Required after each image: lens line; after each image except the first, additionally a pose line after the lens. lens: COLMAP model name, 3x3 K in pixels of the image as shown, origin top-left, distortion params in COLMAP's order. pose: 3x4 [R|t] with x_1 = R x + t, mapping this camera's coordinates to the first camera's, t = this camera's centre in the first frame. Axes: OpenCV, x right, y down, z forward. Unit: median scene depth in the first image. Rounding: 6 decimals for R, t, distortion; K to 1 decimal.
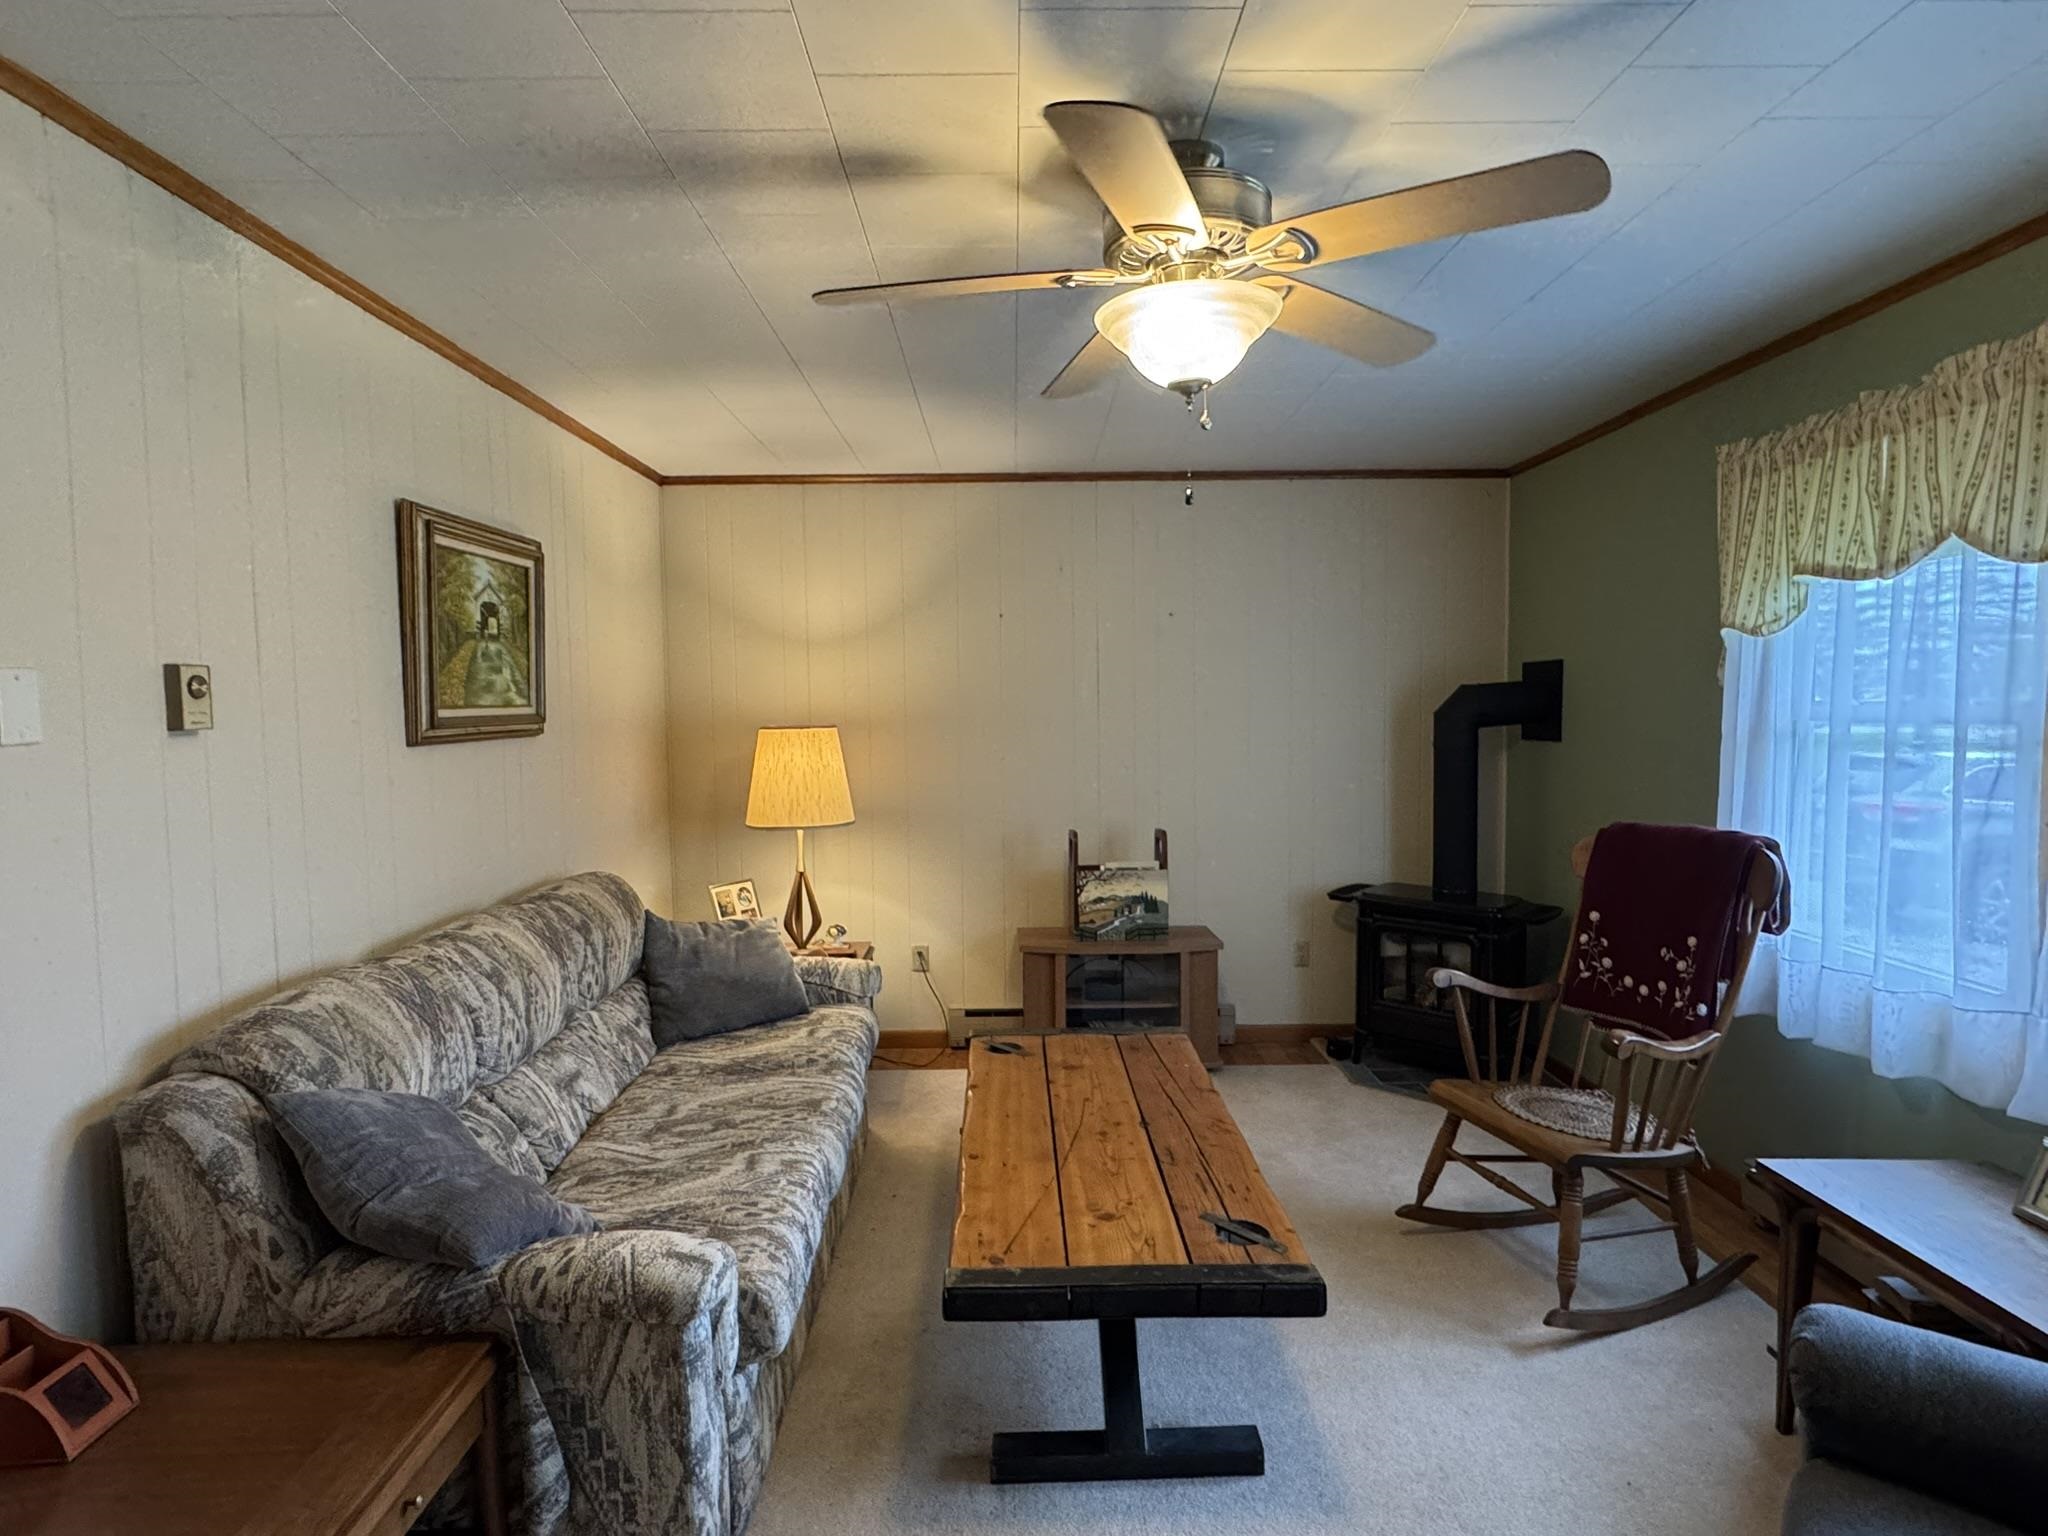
lens RADIAL K [[1081.8, 0, 1024.0], [0, 1081.8, 768.0], [0, 0, 1]] dist [-0.002820, 0.001994]
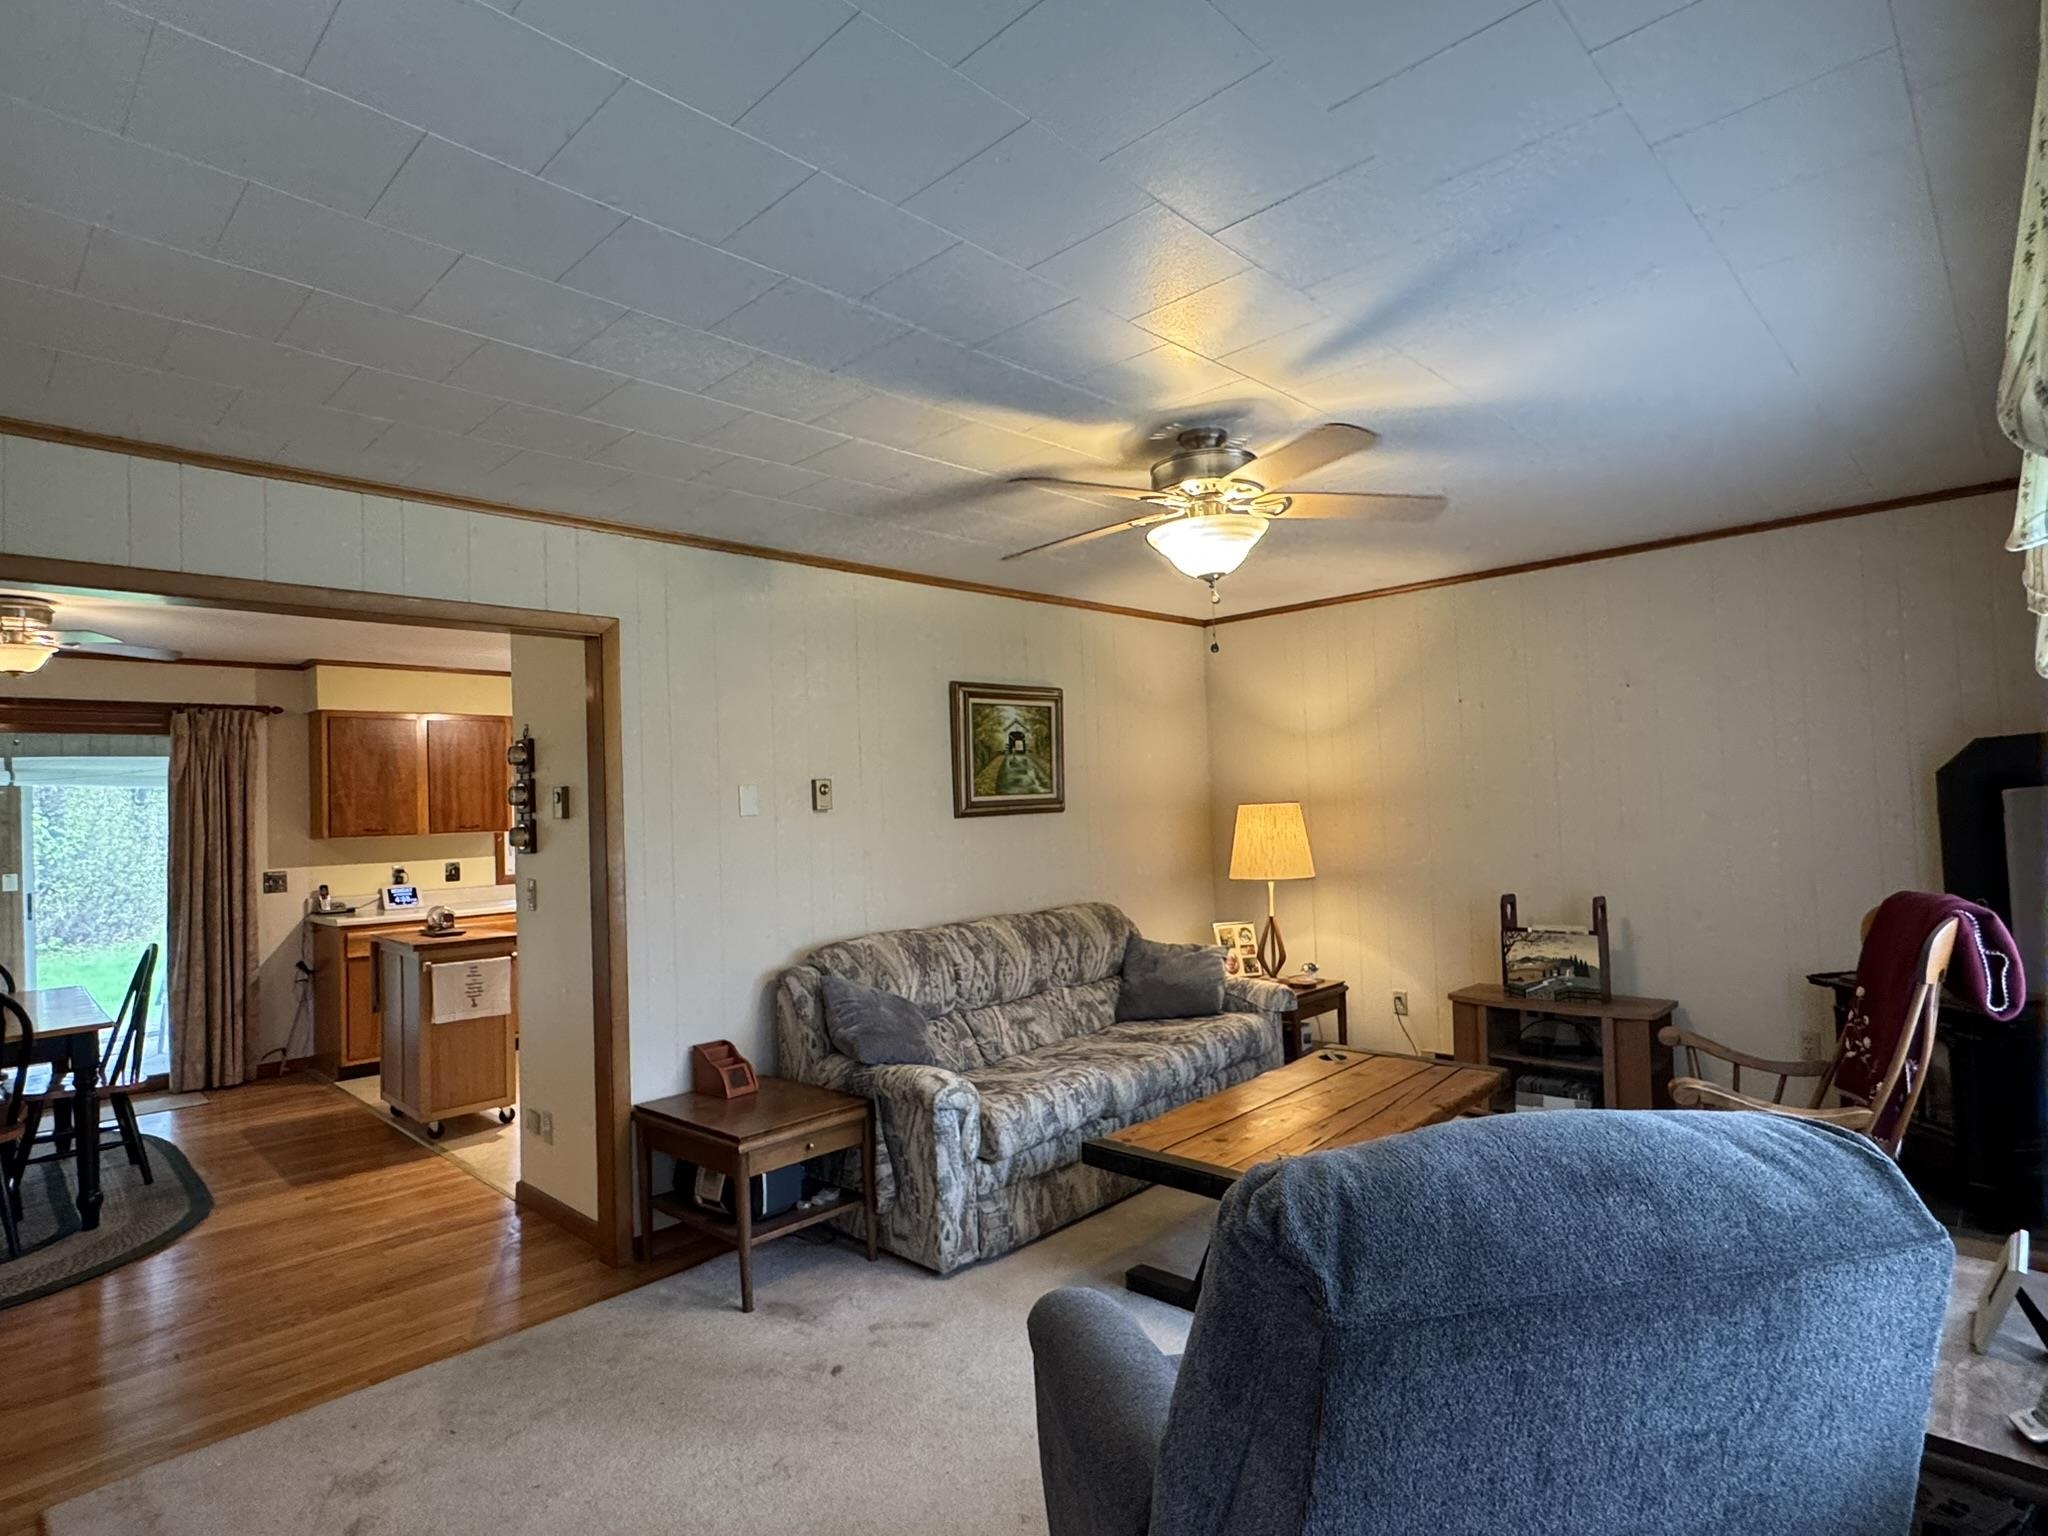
lens RADIAL K [[1081.8, 0, 1024.0], [0, 1081.8, 768.0], [0, 0, 1]] dist [-0.002820, 0.001994]
pose [[0.713022, -0.041372, -0.699920, 0.725903], [-0.011385, 0.997443, -0.070557, 0.021434], [0.701050, 0.058277, 0.710727, -0.184135]]
